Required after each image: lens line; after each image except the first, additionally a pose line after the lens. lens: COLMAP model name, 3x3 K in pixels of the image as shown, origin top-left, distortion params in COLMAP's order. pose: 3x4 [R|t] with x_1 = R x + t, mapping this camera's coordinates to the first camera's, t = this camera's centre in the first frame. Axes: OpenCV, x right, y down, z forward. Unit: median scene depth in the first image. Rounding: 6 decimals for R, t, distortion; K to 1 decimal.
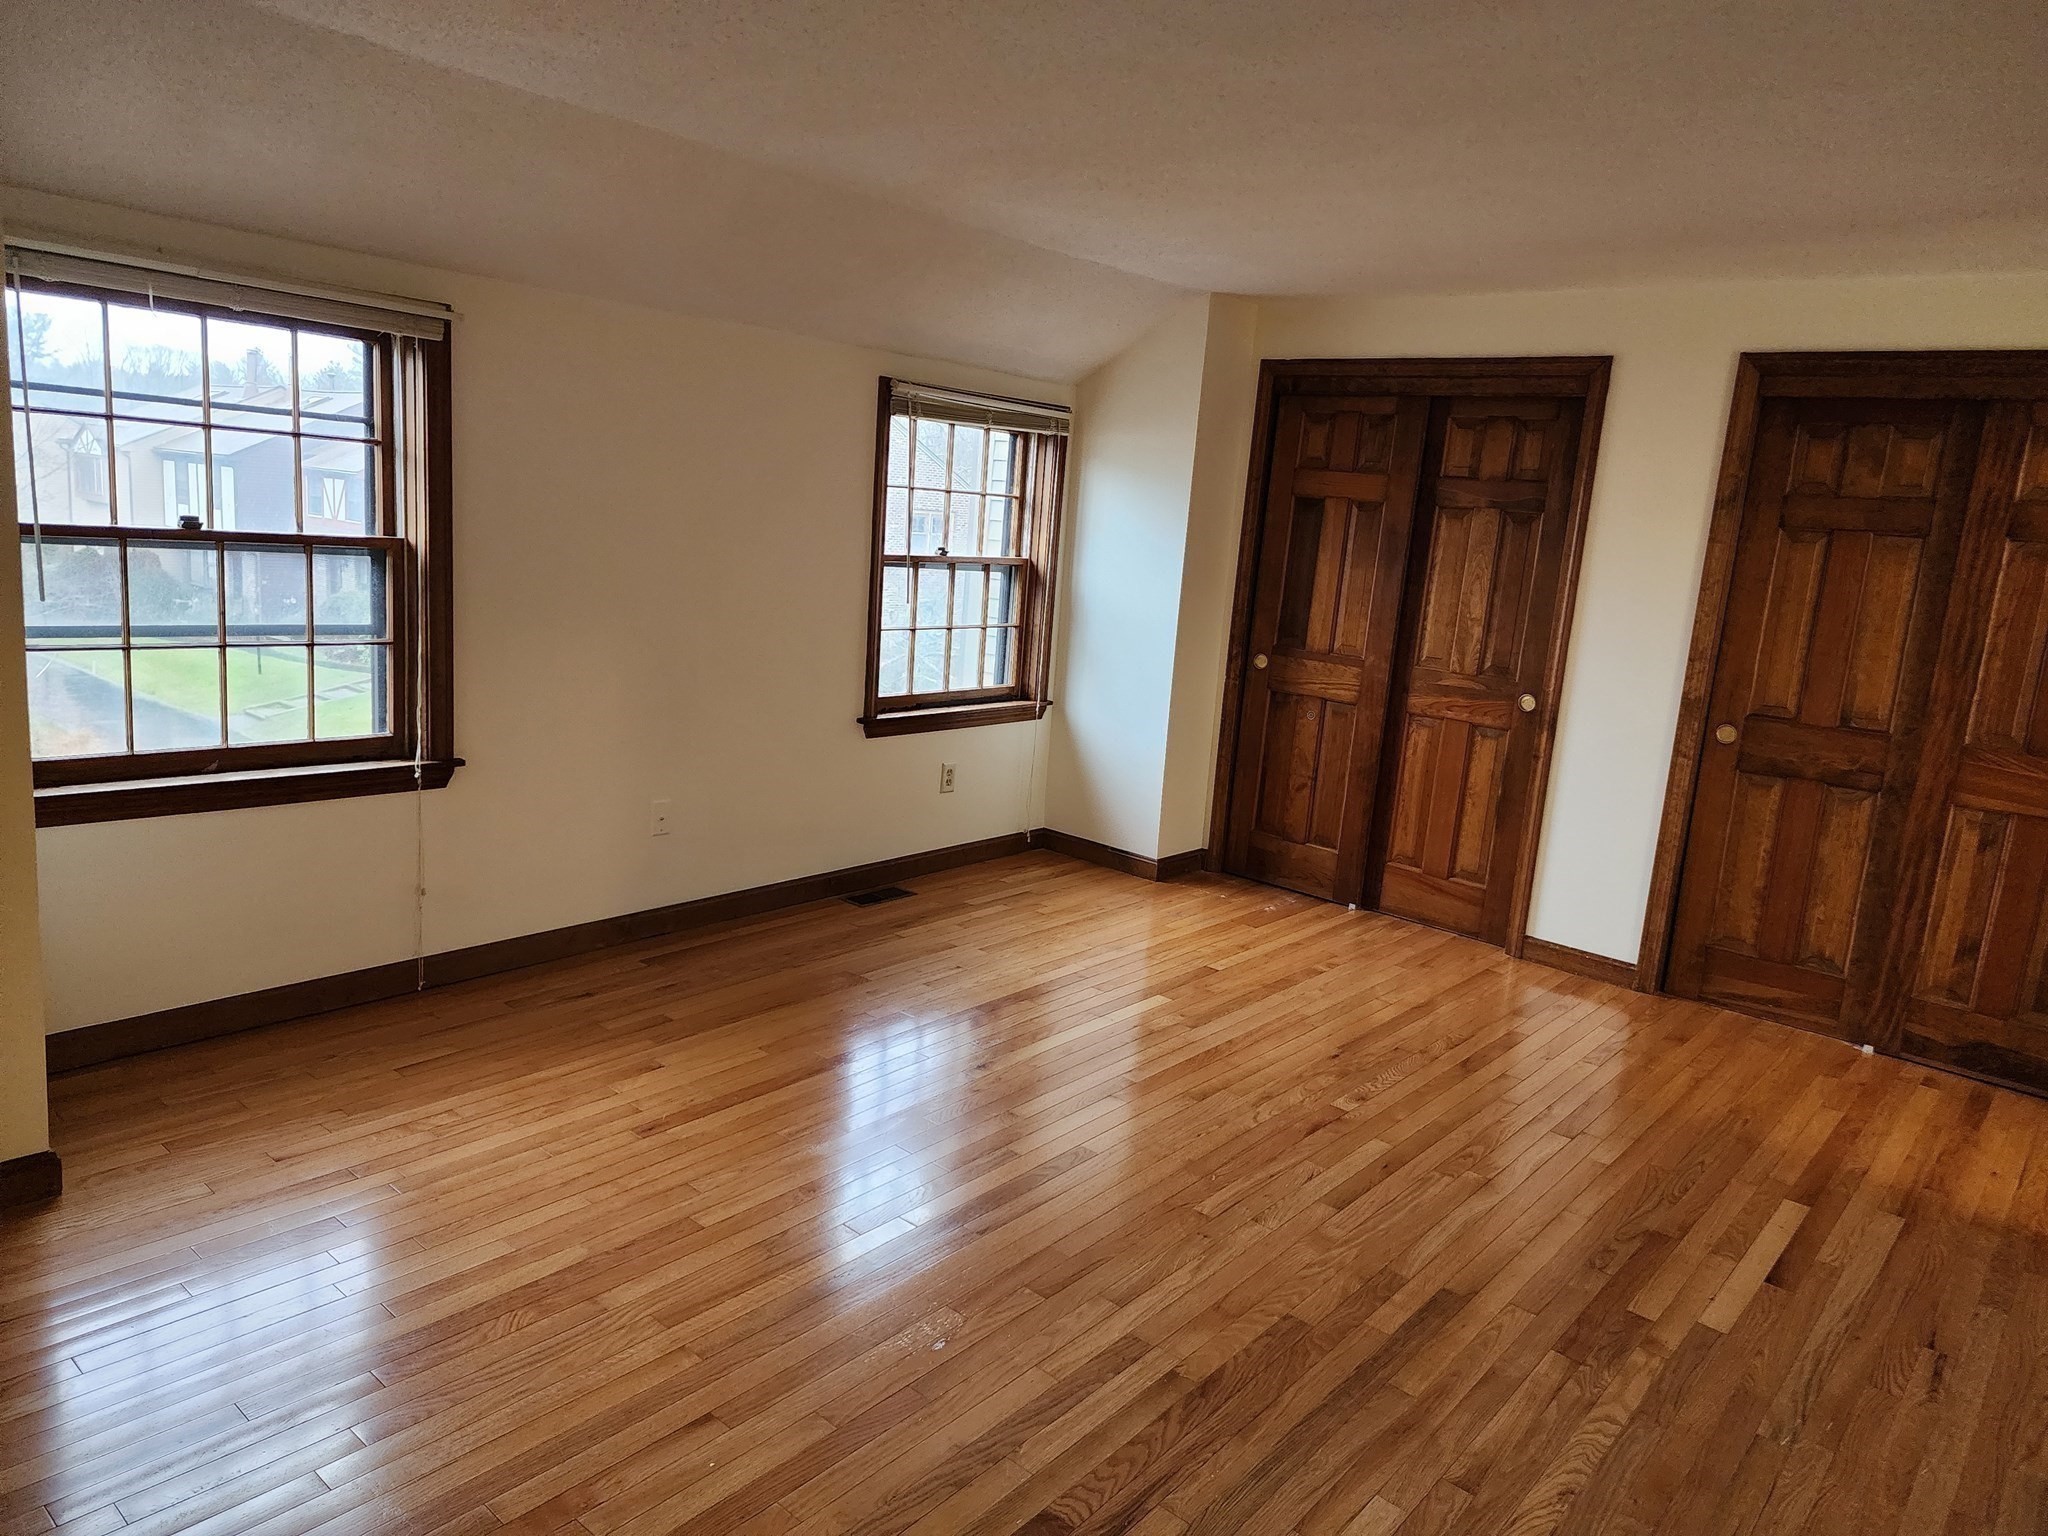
lens RADIAL K [[1365.1, 0, 1026.4], [0, 1365.1, 773.5], [0, 0, 1]] dist [0.102354, -0.085086]
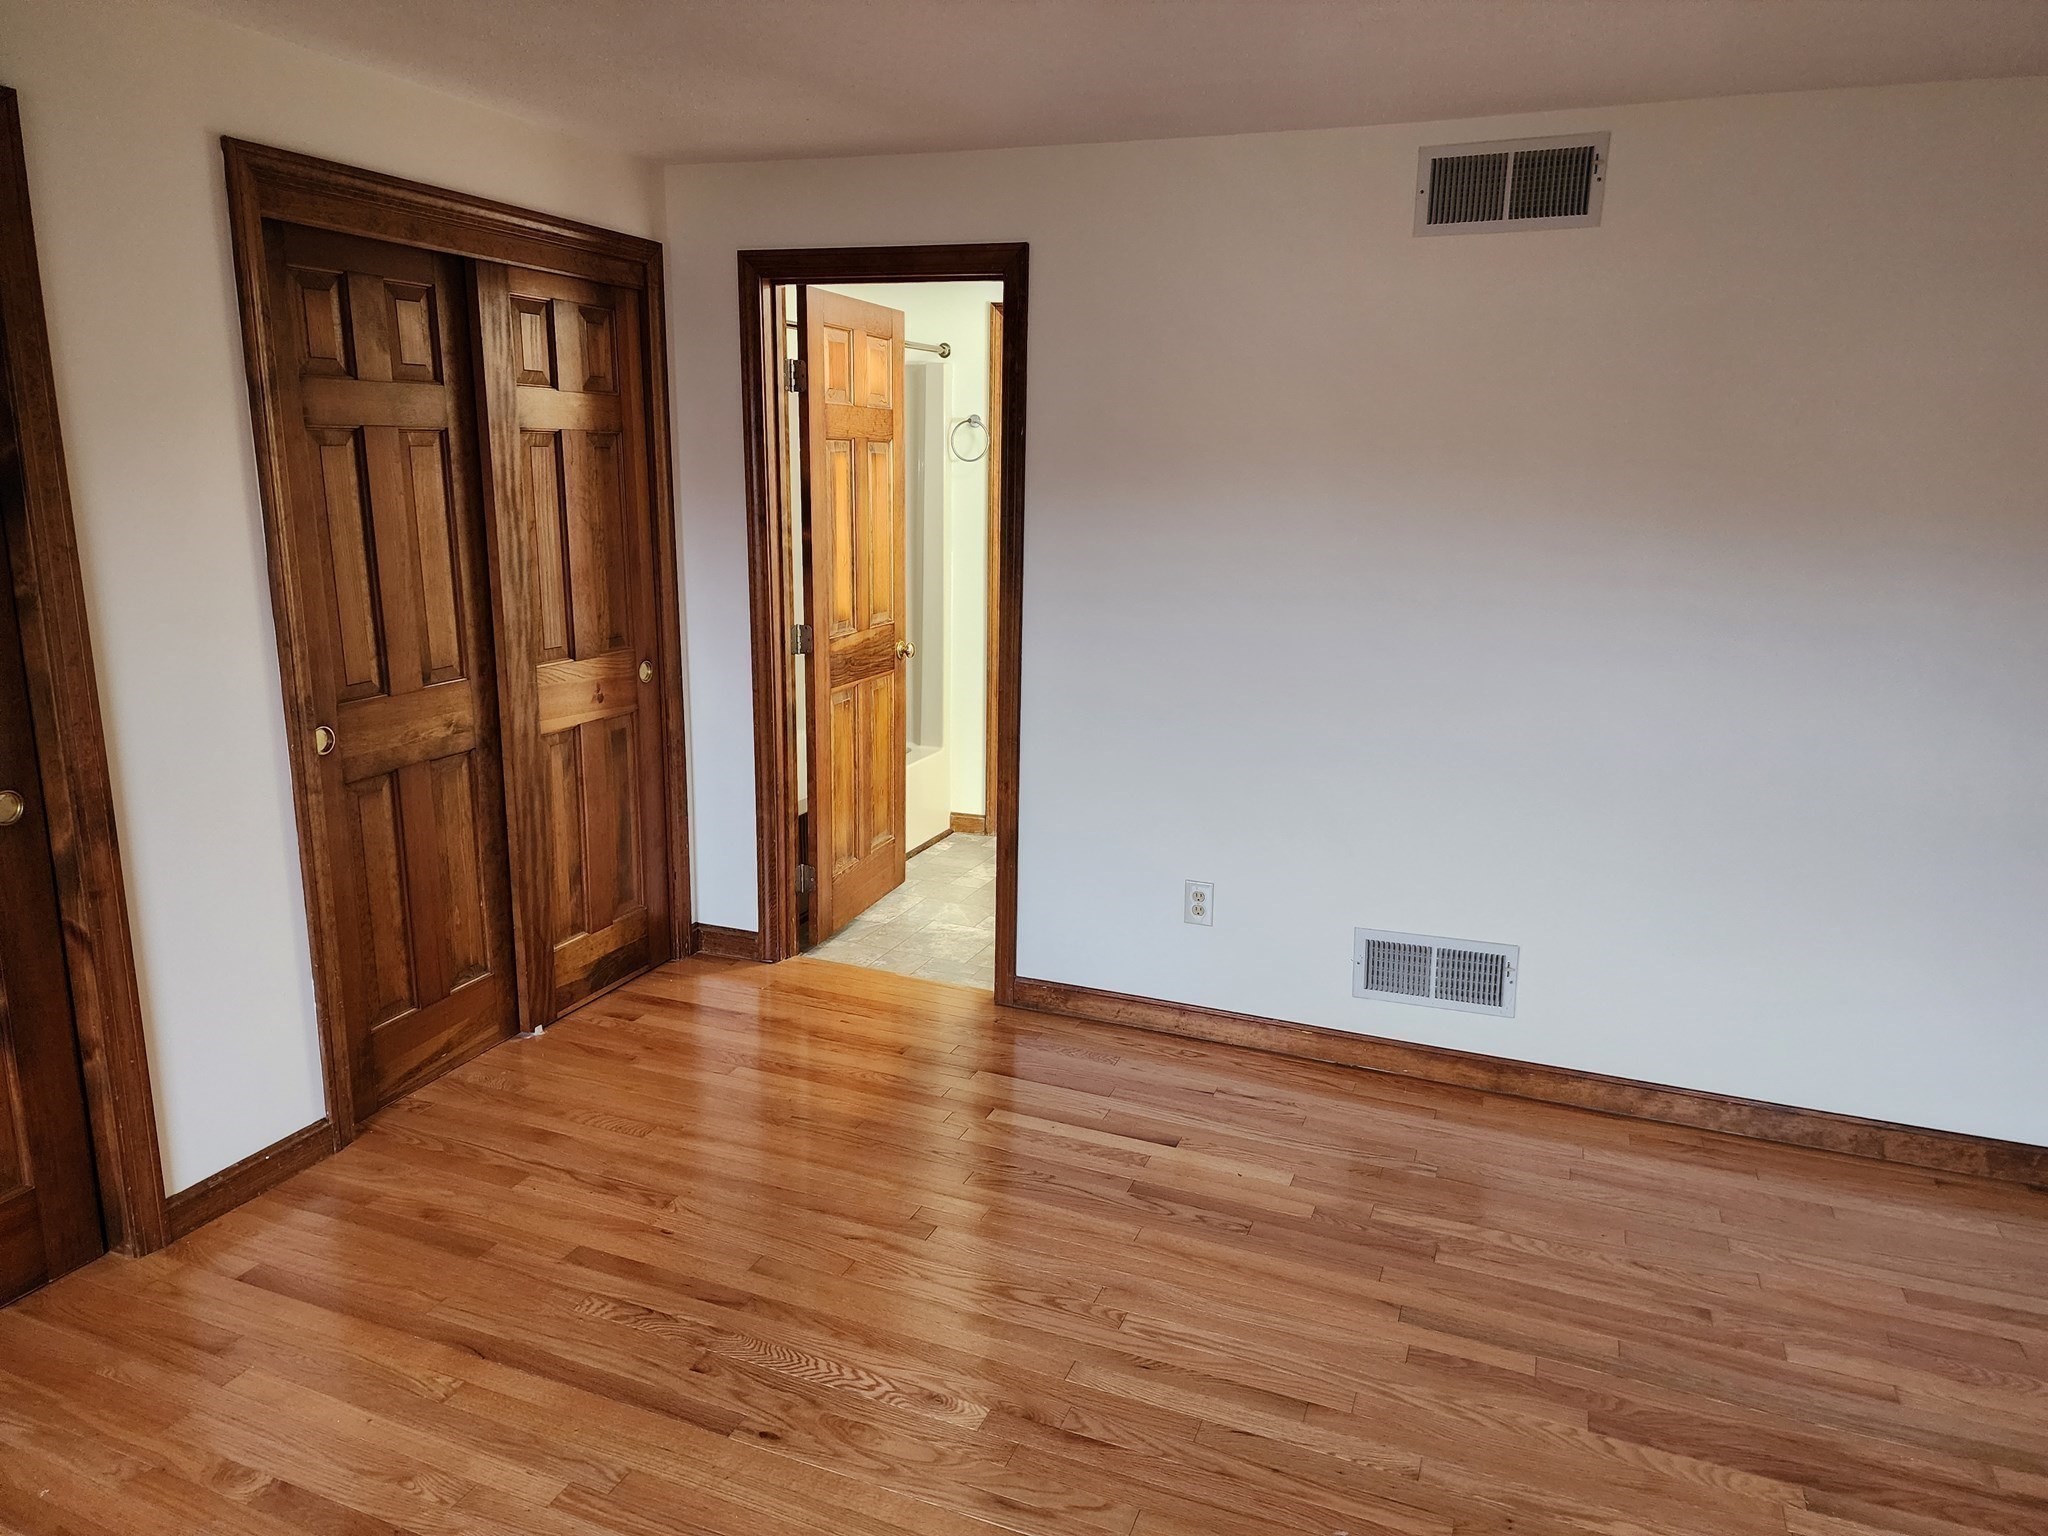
lens RADIAL K [[1365.1, 0, 1026.4], [0, 1365.1, 773.5], [0, 0, 1]] dist [0.102354, -0.085086]
pose [[-0.322843, -0.299312, 0.897878, -0.229708], [0.138141, 0.923616, 0.357562, -0.223757], [-0.936317, 0.239470, -0.256836, 0.928520]]
